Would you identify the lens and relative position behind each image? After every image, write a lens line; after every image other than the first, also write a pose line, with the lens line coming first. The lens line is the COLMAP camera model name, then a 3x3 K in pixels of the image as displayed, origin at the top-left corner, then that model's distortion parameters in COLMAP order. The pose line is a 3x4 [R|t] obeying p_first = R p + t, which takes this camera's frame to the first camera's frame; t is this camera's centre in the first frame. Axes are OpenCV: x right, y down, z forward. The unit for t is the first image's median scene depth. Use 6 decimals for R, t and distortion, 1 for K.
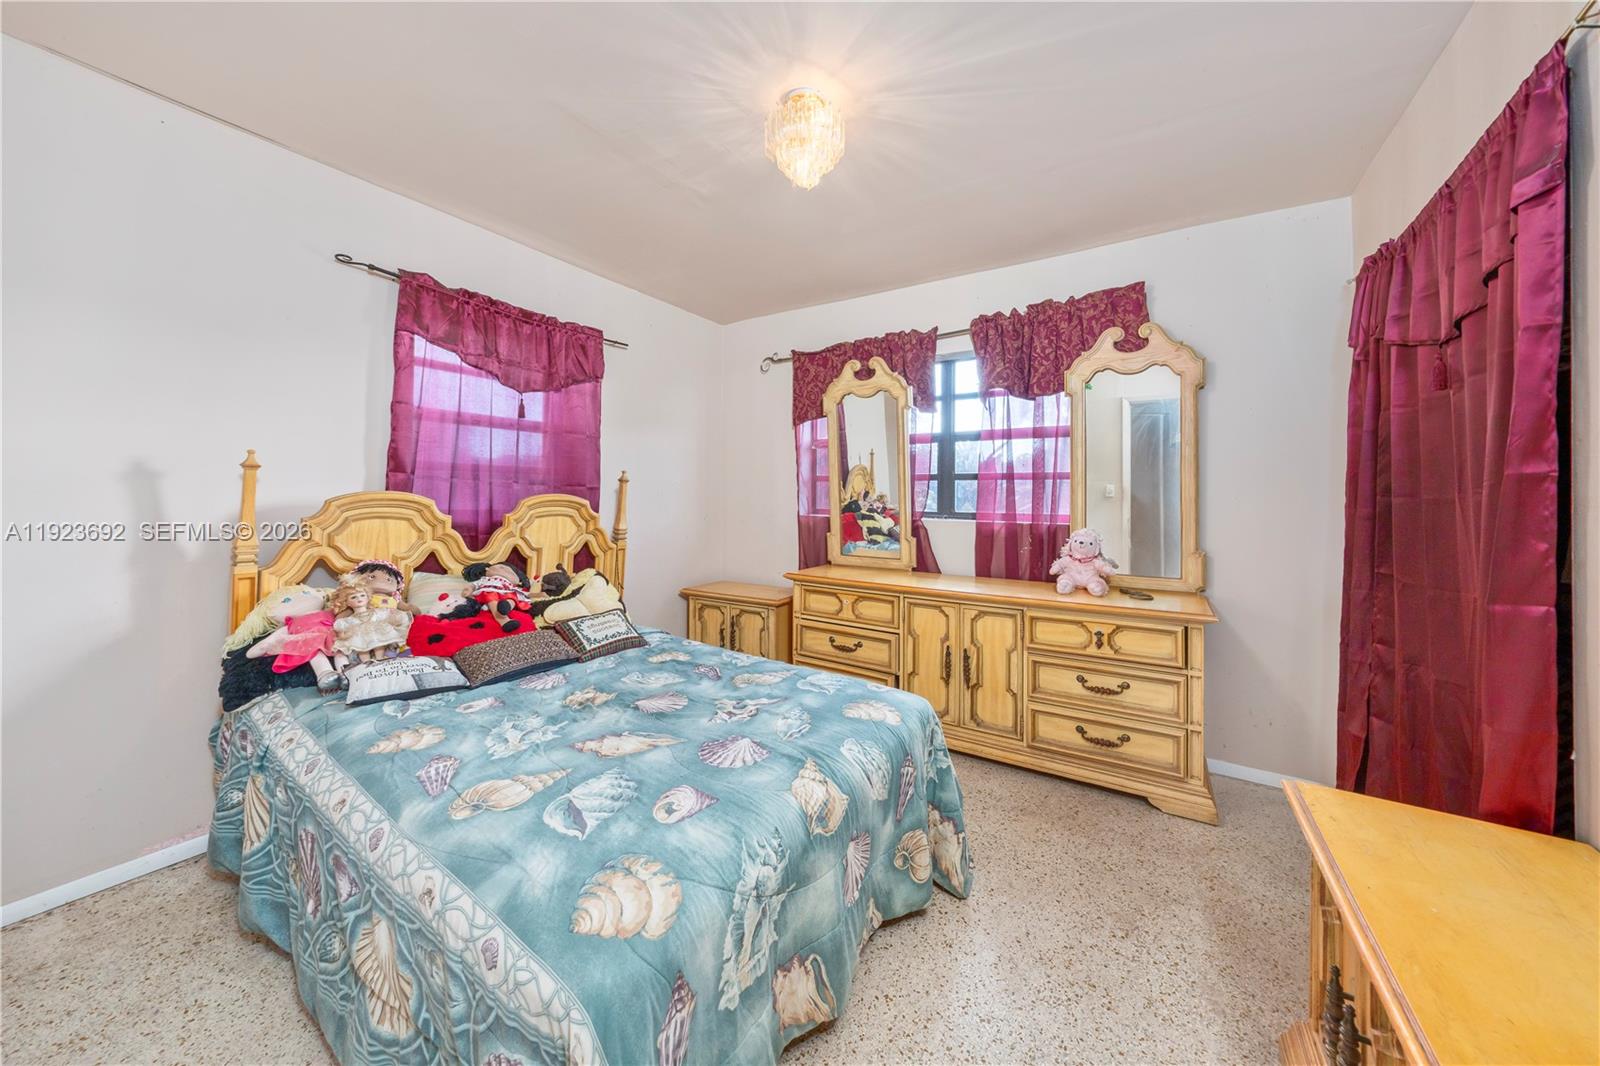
lens RADIAL K [[550.5, 0, 796.8], [0, 550.5, 490.8], [0, 0, 1]] dist [-0.000345, -0.000016]
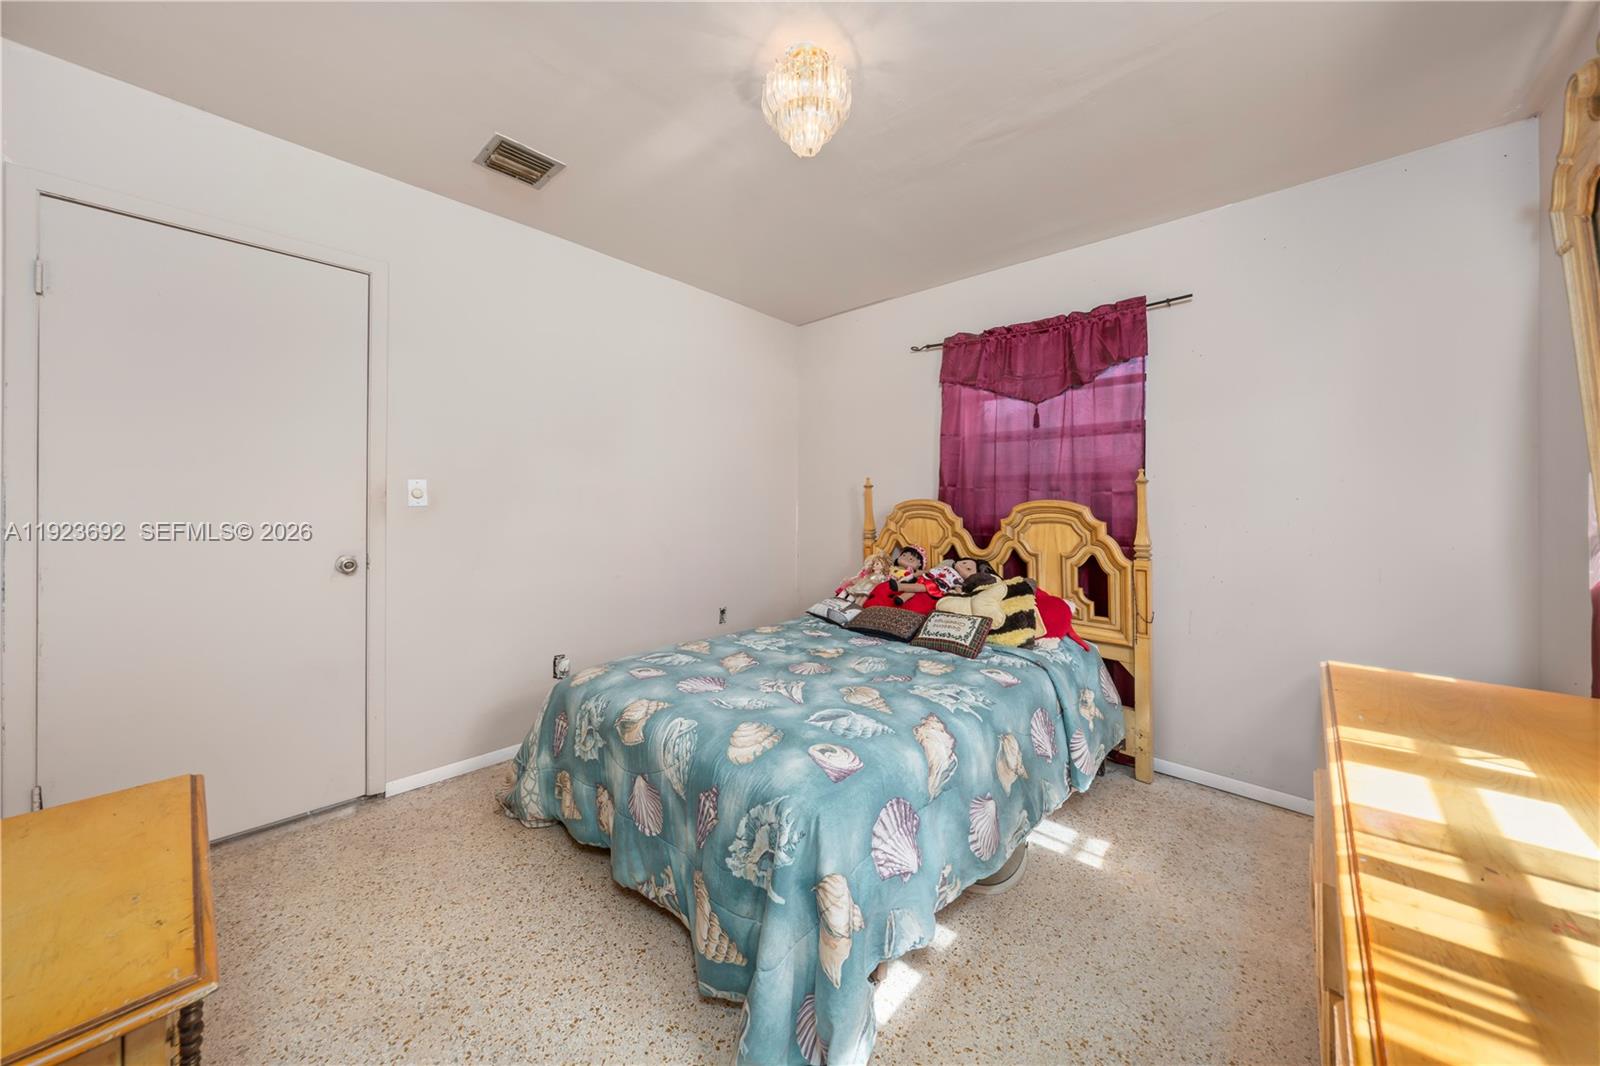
lens RADIAL K [[558.5, 0, 792.7], [0, 558.5, 504.2], [0, 0, 1]] dist [-0.000265, 0.000002]
pose [[-0.171161, -0.002001, -0.985241, 0.656445], [0.007703, 0.999965, -0.003369, 0.013219], [0.985213, -0.008166, -0.171139, 0.781985]]
